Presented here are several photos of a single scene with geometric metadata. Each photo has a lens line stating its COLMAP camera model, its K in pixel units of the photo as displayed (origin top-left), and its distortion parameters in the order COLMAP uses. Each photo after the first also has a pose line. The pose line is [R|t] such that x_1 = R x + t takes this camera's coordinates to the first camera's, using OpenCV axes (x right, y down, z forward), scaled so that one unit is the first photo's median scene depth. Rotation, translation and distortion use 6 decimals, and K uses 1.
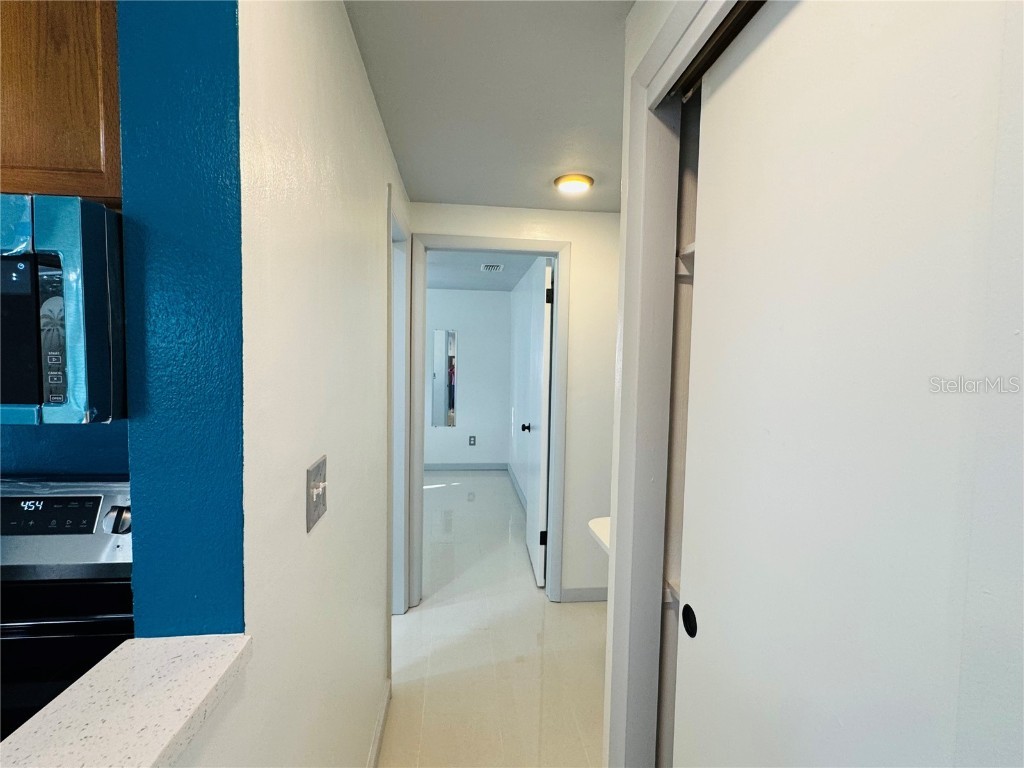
lens RADIAL K [[483.5, 0, 512.0], [0, 483.5, 384.0], [0, 0, 1]] dist [-0.001344, 0.000032]
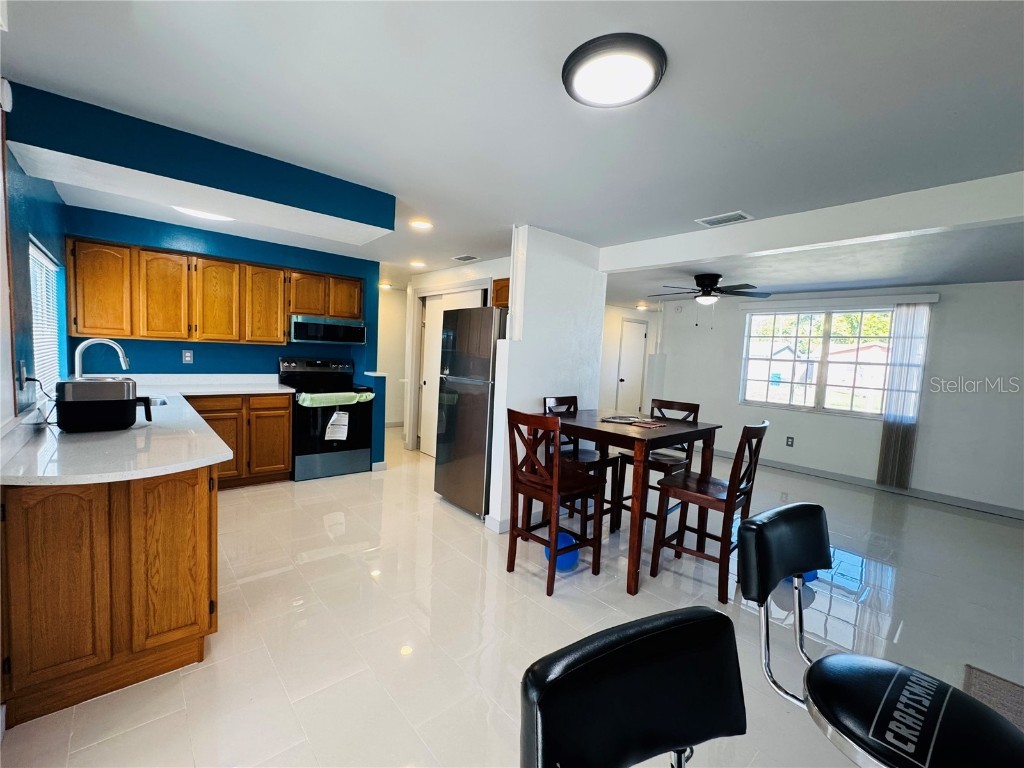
lens RADIAL K [[439.9, 0, 512.0], [0, 439.9, 384.0], [0, 0, 1]] dist [-0.001820, -0.000288]
pose [[0.819628, -0.019982, 0.572547, -2.735724], [-0.004520, 0.999135, 0.041341, 0.370296], [-0.572878, -0.036472, 0.818829, -5.998766]]
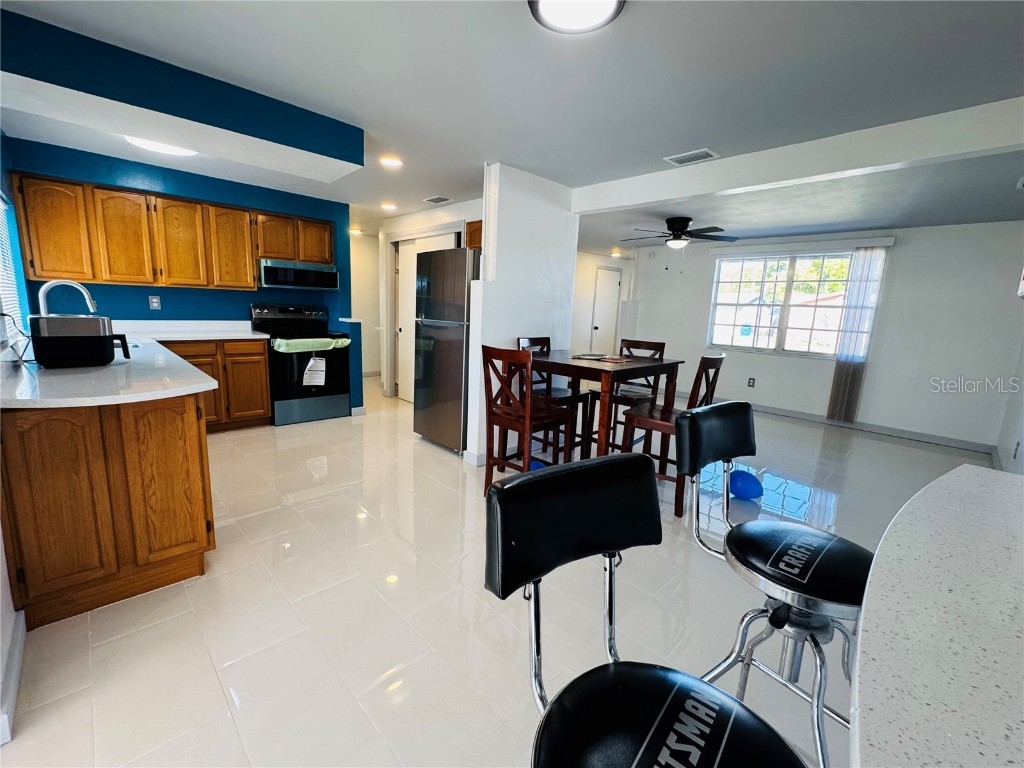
lens RADIAL K [[439.9, 0, 512.0], [0, 439.9, 384.0], [0, 0, 1]] dist [-0.001820, -0.000288]
pose [[0.788709, -0.092580, 0.607755, -2.821715], [0.004885, 0.989508, 0.144393, 0.511989], [-0.614747, -0.110915, 0.780887, -6.168833]]
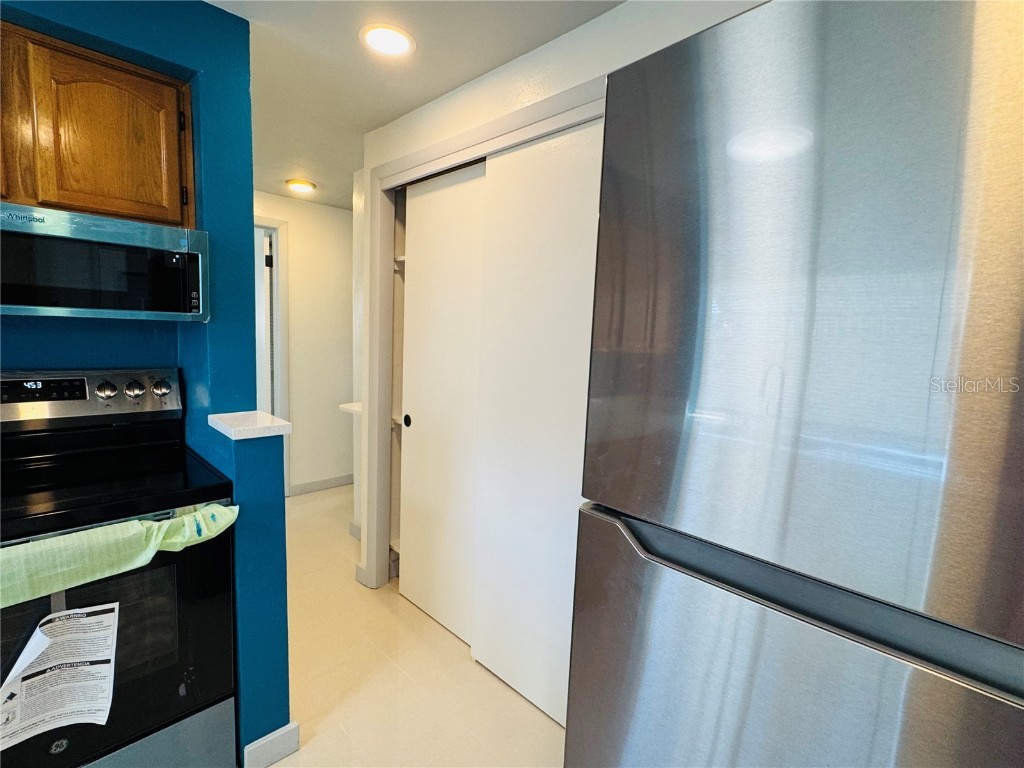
lens RADIAL K [[483.5, 0, 512.0], [0, 483.5, 384.0], [0, 0, 1]] dist [-0.001344, 0.000032]
pose [[0.772962, -0.059189, 0.631685, -1.011390], [0.012119, 0.996835, 0.078574, 0.184844], [-0.634336, -0.053080, 0.771233, -1.597703]]
